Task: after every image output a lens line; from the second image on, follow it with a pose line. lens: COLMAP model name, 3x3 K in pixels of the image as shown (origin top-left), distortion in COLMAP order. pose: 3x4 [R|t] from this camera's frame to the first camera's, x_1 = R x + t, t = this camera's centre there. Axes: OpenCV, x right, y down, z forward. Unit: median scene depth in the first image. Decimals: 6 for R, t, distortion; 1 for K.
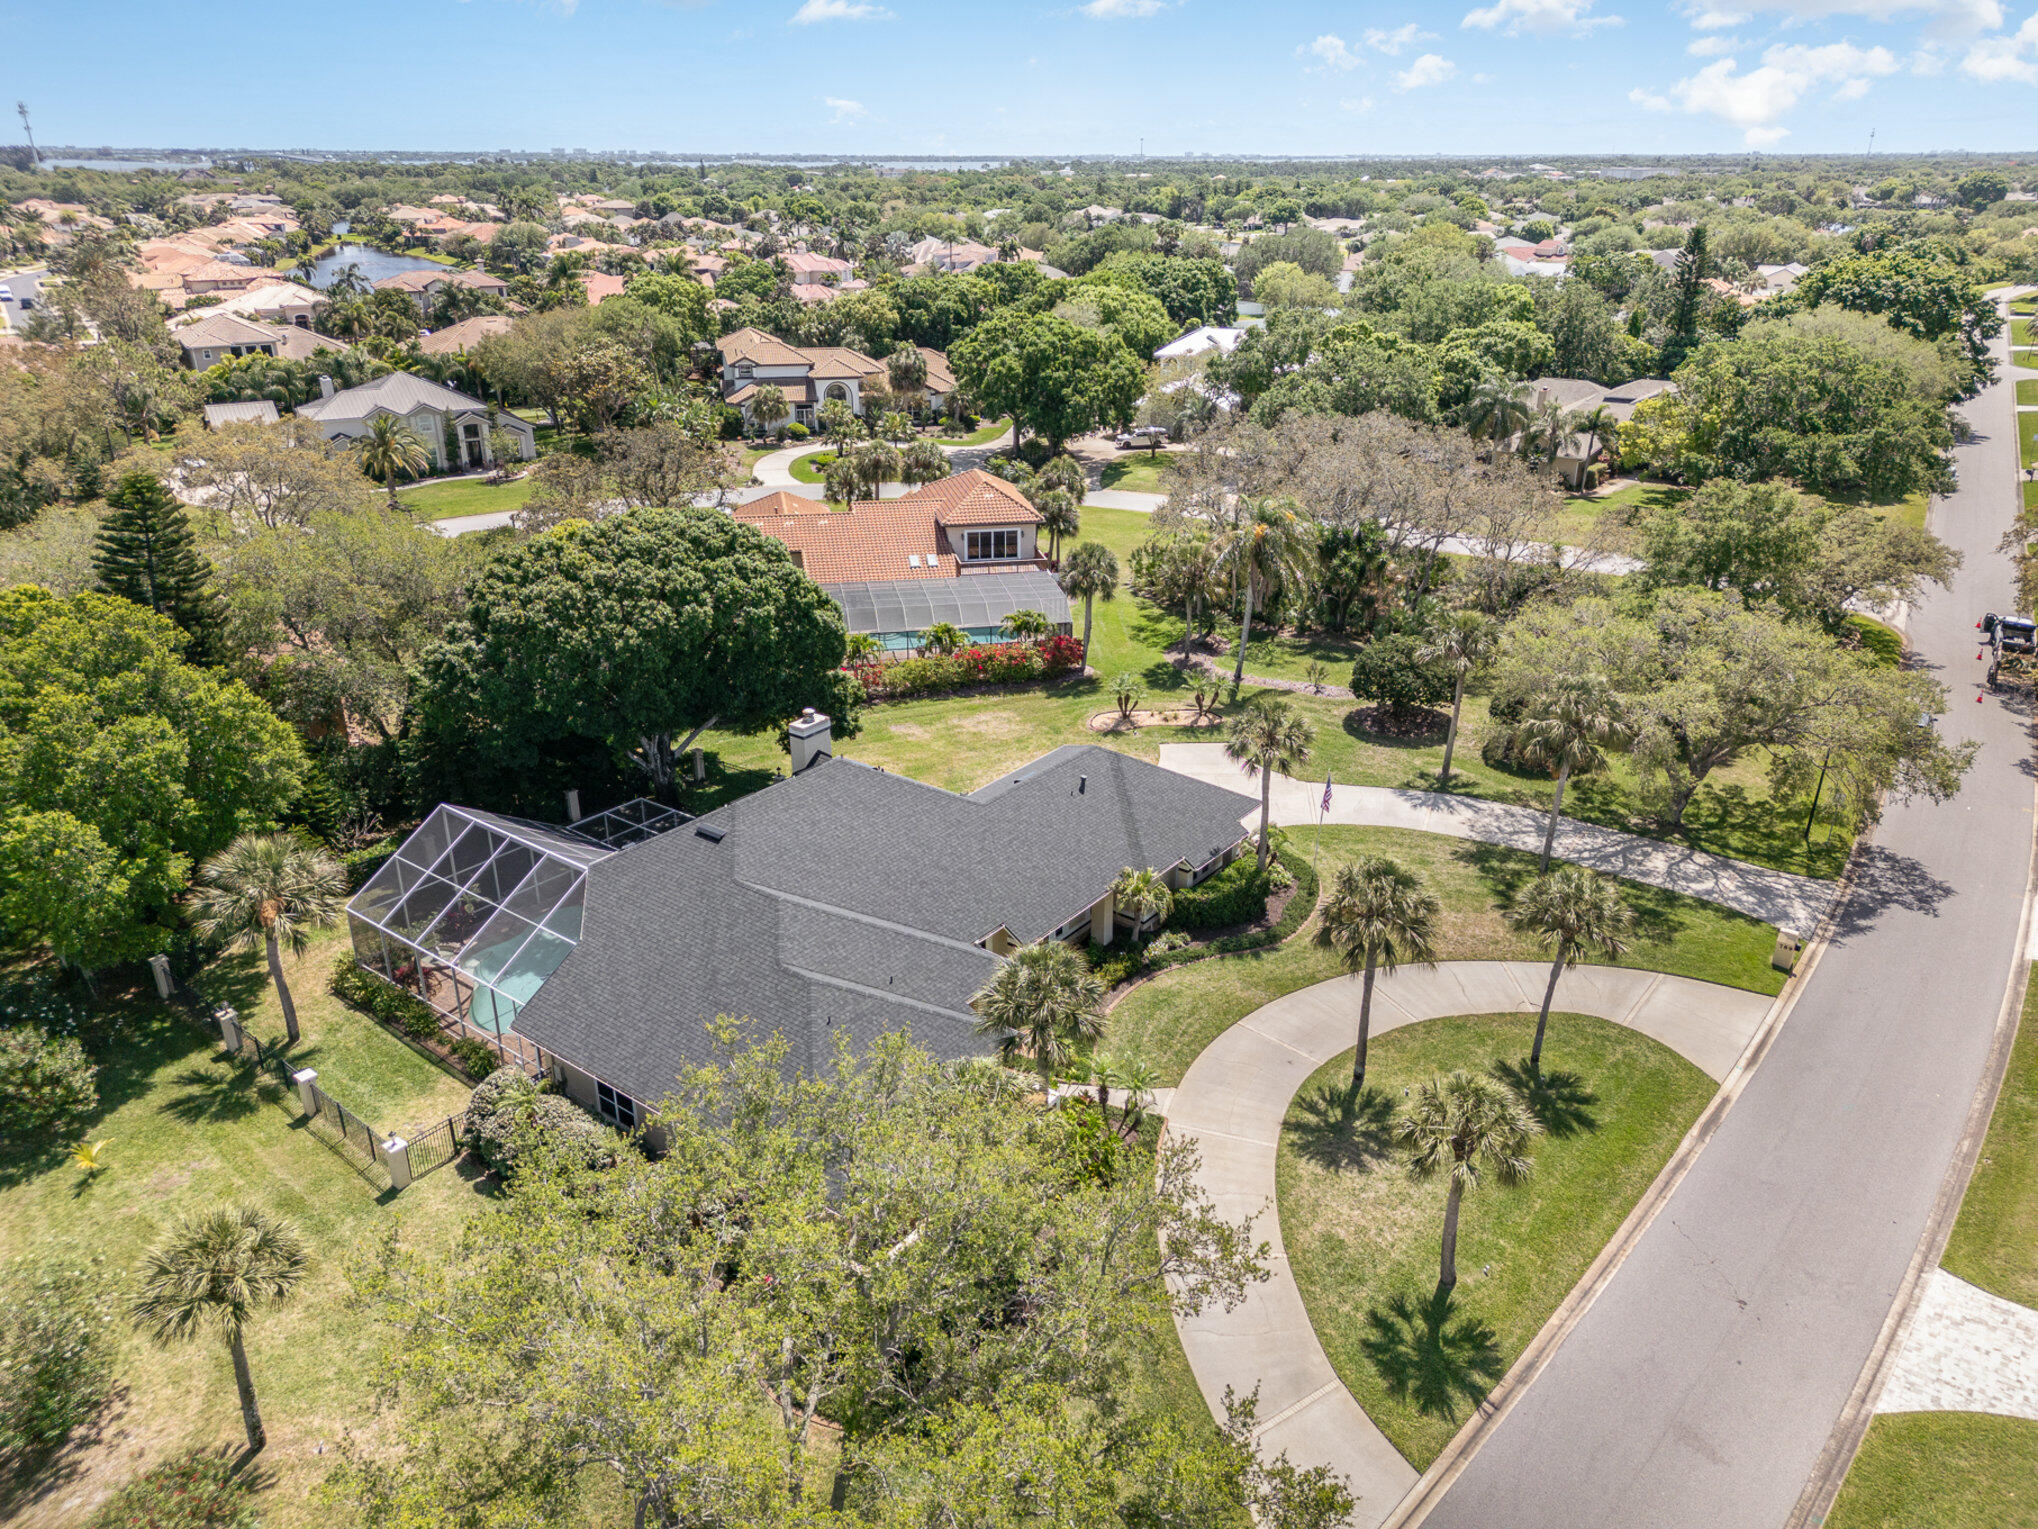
lens RADIAL K [[1417.0, 0, 1019.0], [0, 1417.0, 764.5], [0, 0, 1]] dist [0.034231, -0.000947]
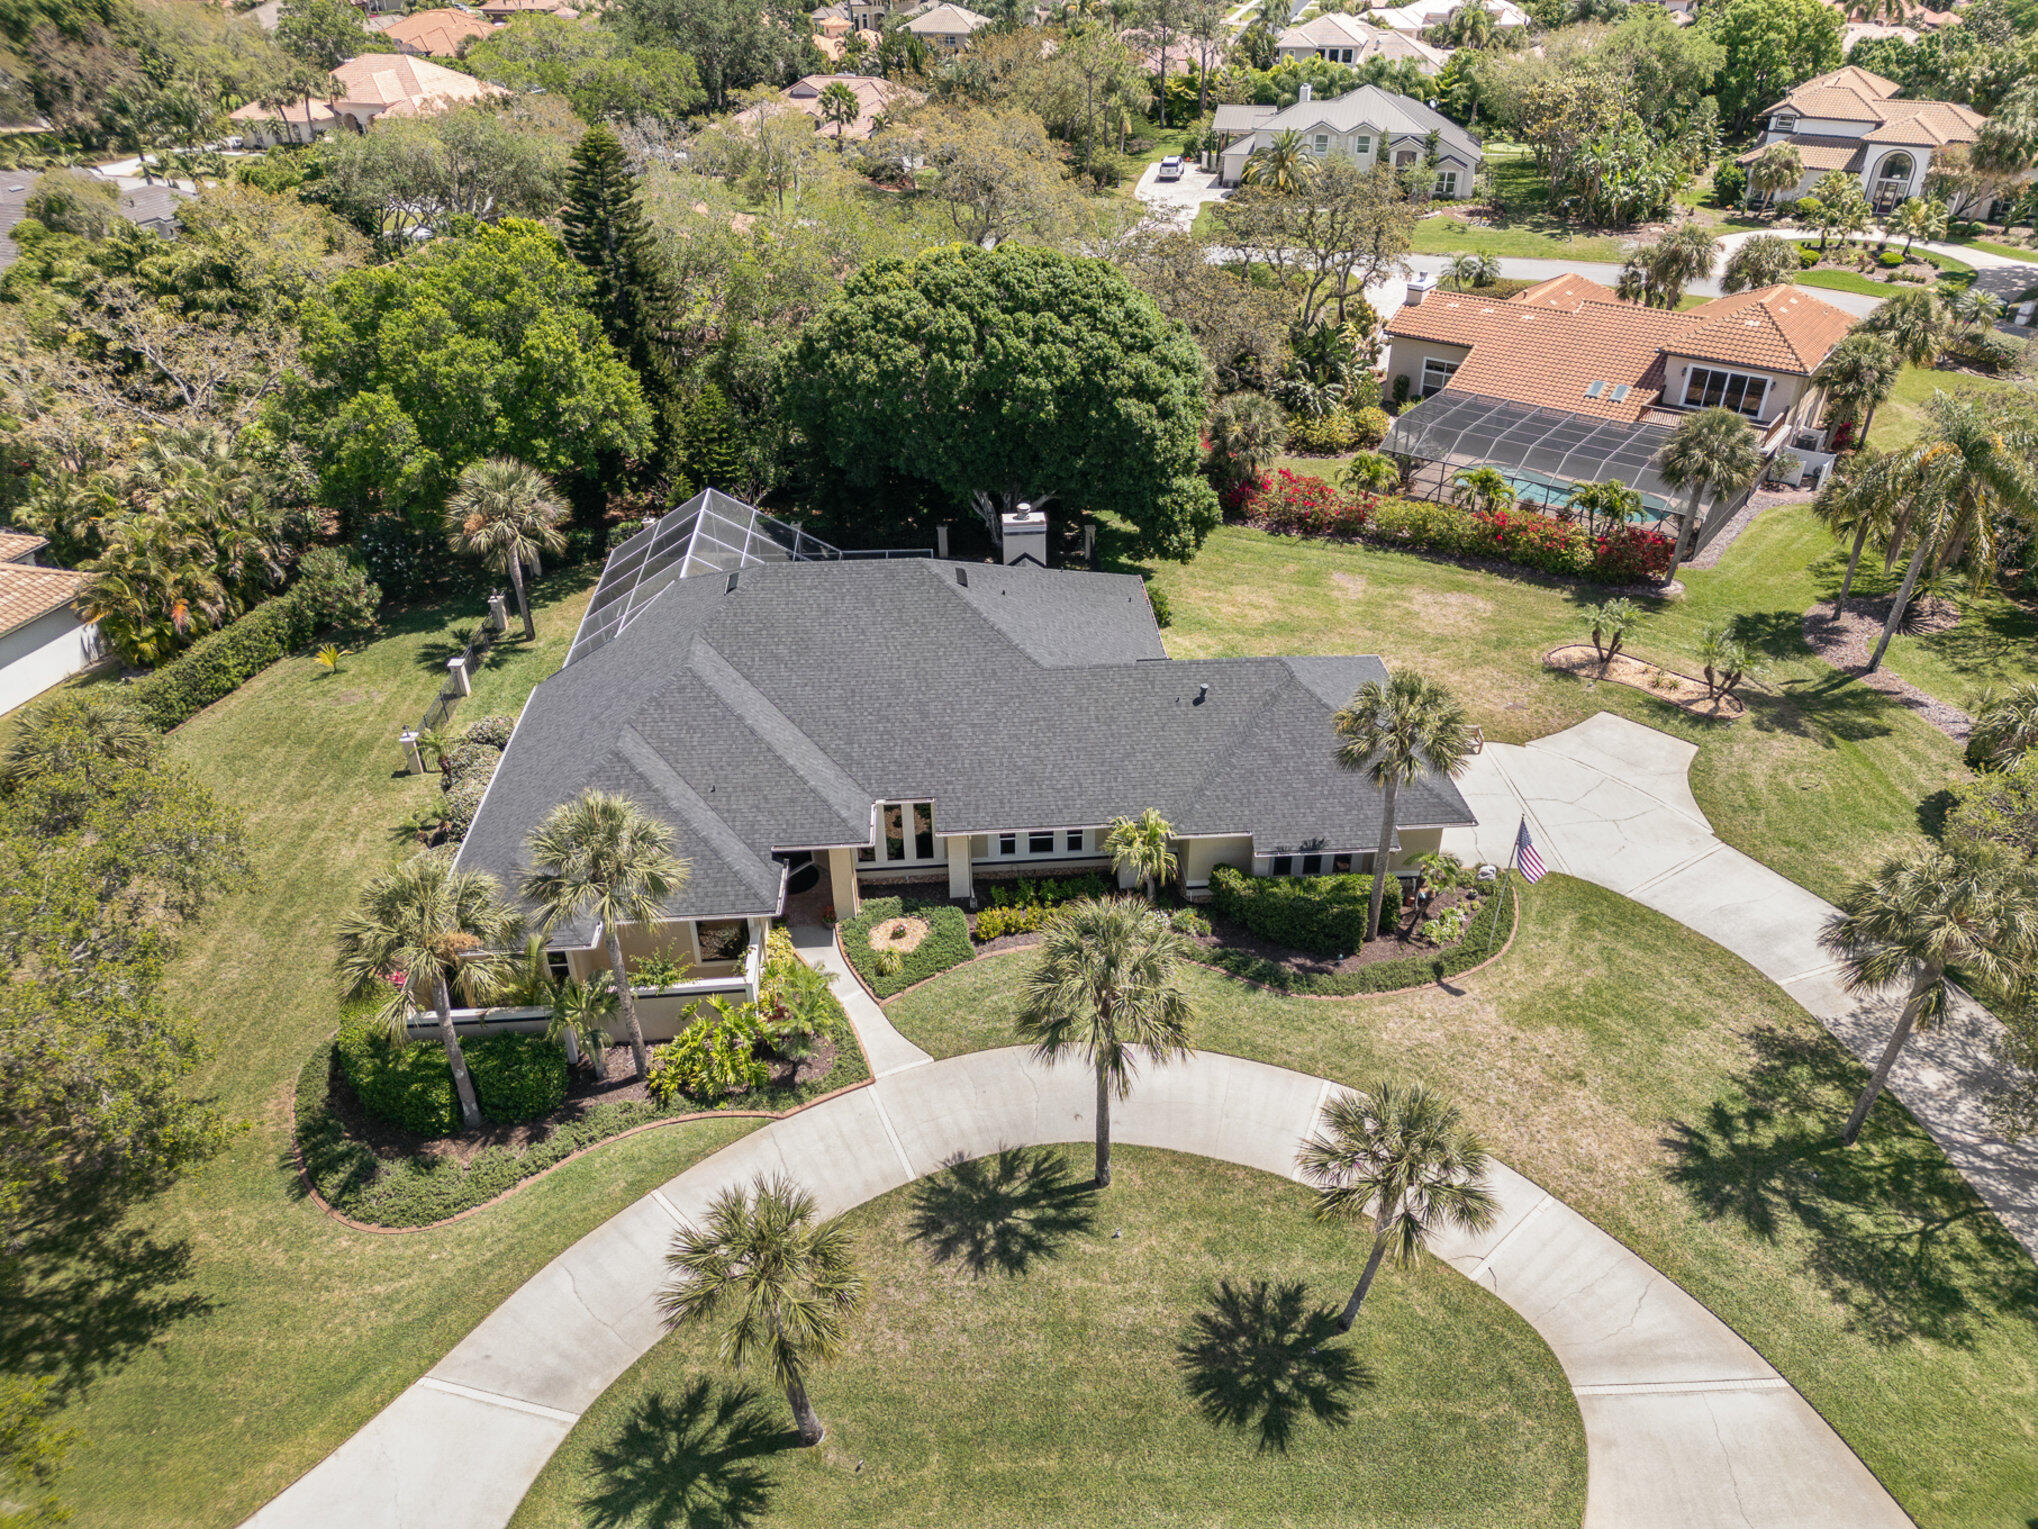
lens RADIAL K [[1417.0, 0, 1019.0], [0, 1417.0, 764.5], [0, 0, 1]] dist [0.034231, -0.000947]
pose [[0.667906, 0.404638, -0.624635, 0.360614], [-0.286607, 0.914399, 0.285886, -0.109521], [0.686846, -0.011920, 0.726705, 0.264273]]
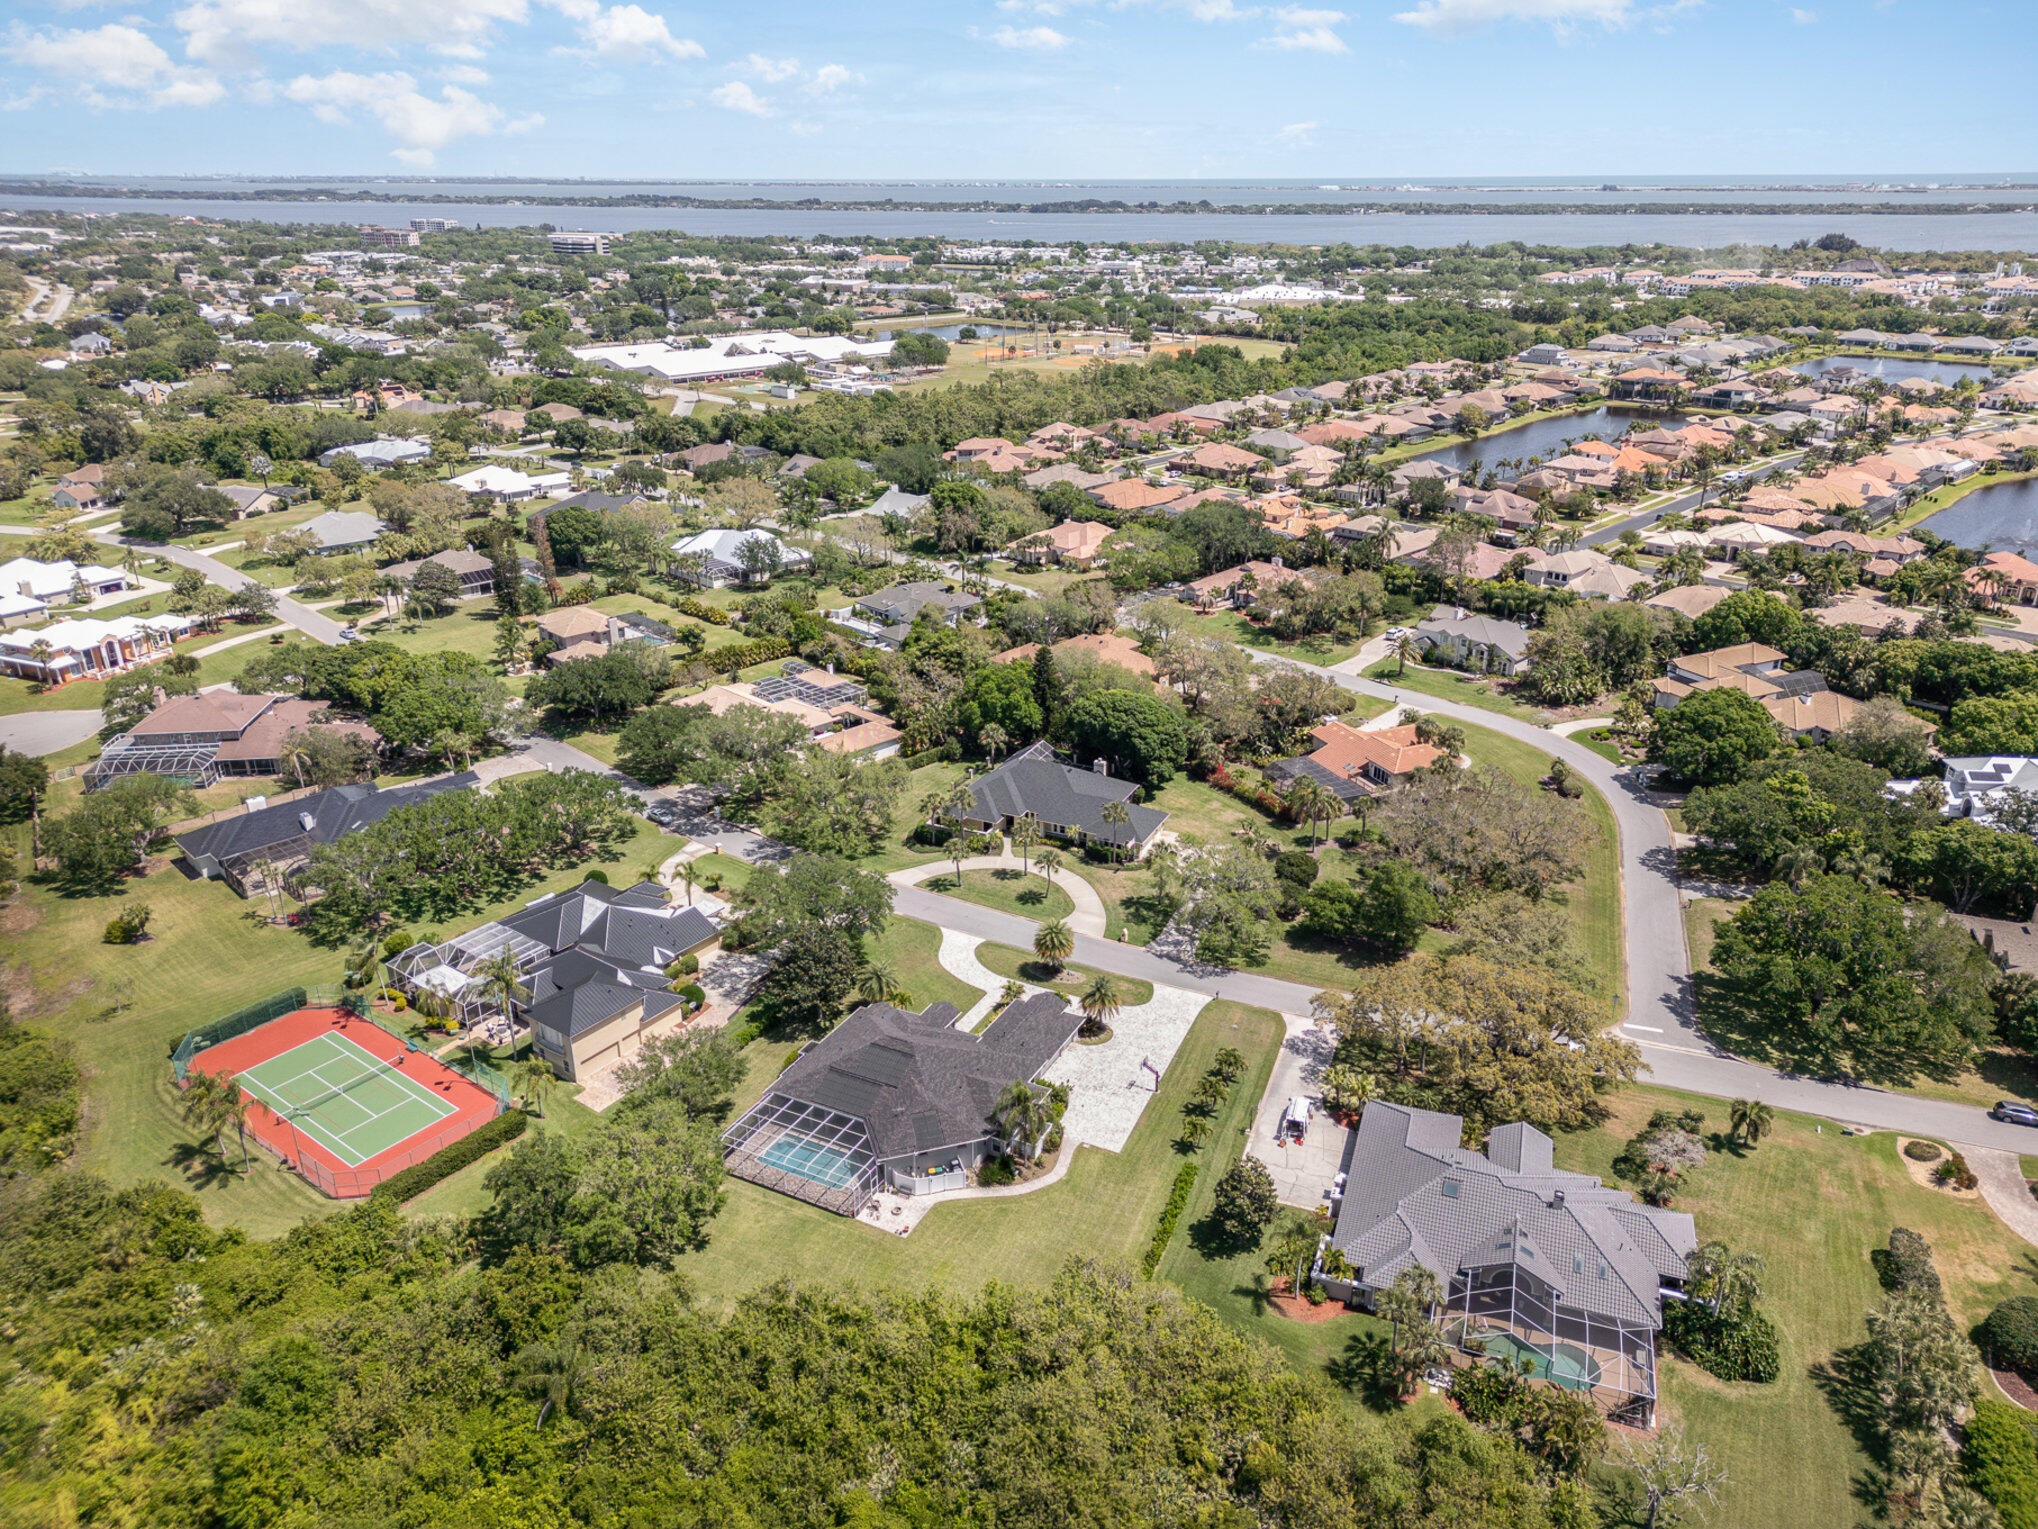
lens RADIAL K [[1417.0, 0, 1019.0], [0, 1417.0, 764.5], [0, 0, 1]] dist [0.034231, -0.000947]
pose [[0.209621, 0.385432, -0.898611, 2.317870], [-0.375636, 0.880249, 0.289931, -0.755847], [0.902749, 0.276775, 0.329301, -0.274674]]
